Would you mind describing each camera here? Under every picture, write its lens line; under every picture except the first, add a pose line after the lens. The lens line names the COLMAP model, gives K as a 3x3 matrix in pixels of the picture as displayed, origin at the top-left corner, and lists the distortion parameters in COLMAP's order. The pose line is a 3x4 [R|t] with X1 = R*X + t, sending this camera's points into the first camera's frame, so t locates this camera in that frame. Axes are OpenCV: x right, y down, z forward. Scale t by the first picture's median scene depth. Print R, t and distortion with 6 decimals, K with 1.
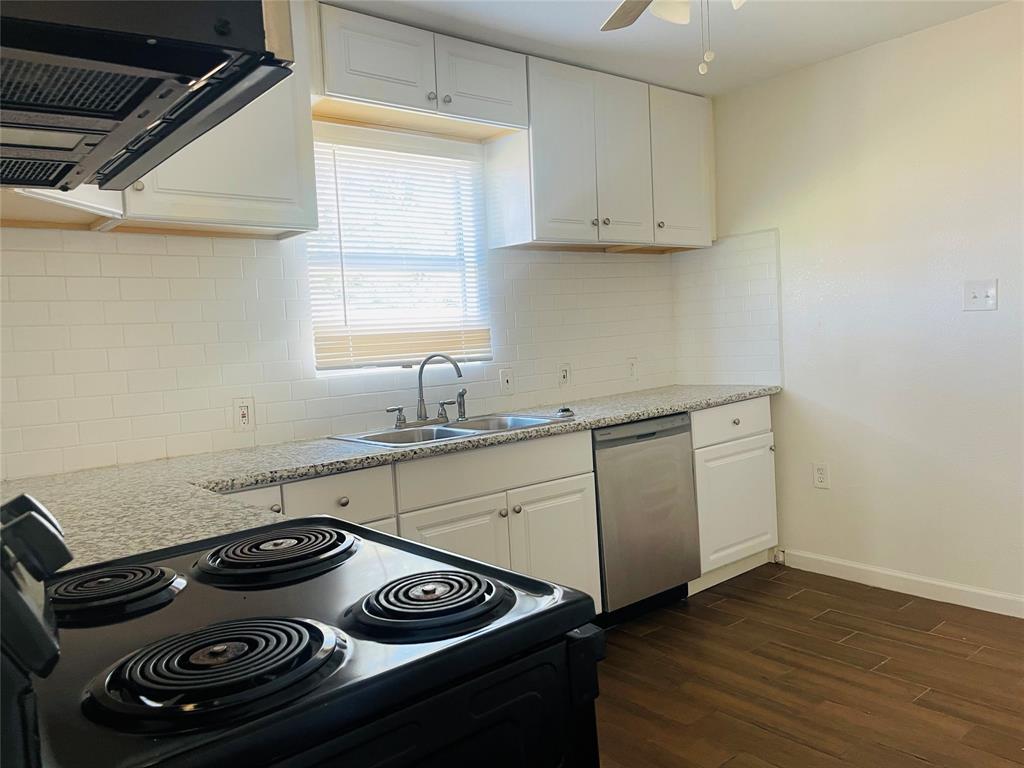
lens RADIAL K [[781.0, 0, 513.1], [0, 781.0, 385.2], [0, 0, 1]] dist [0.069445, -0.091927]
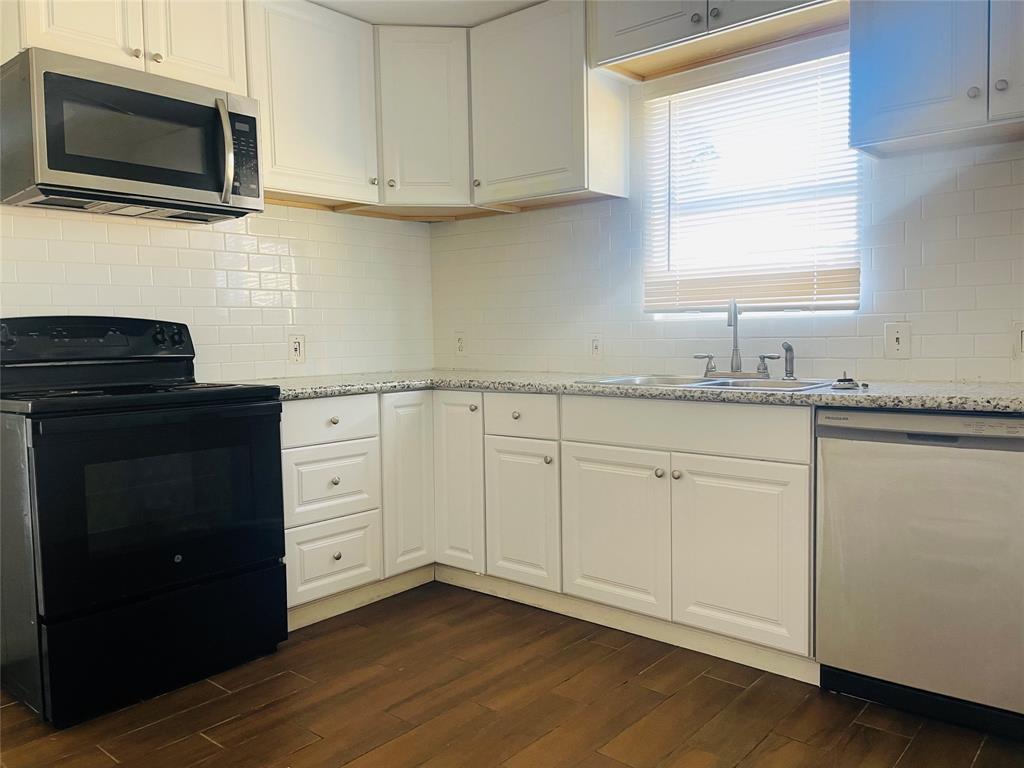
lens RADIAL K [[781.0, 0, 513.4], [0, 781.0, 382.8], [0, 0, 1]] dist [0.069445, -0.091927]
pose [[0.170771, 0.120379, -0.977930, 0.771361], [-0.052699, 0.992204, 0.112933, -0.034158], [0.983901, 0.032250, 0.175783, 0.602280]]
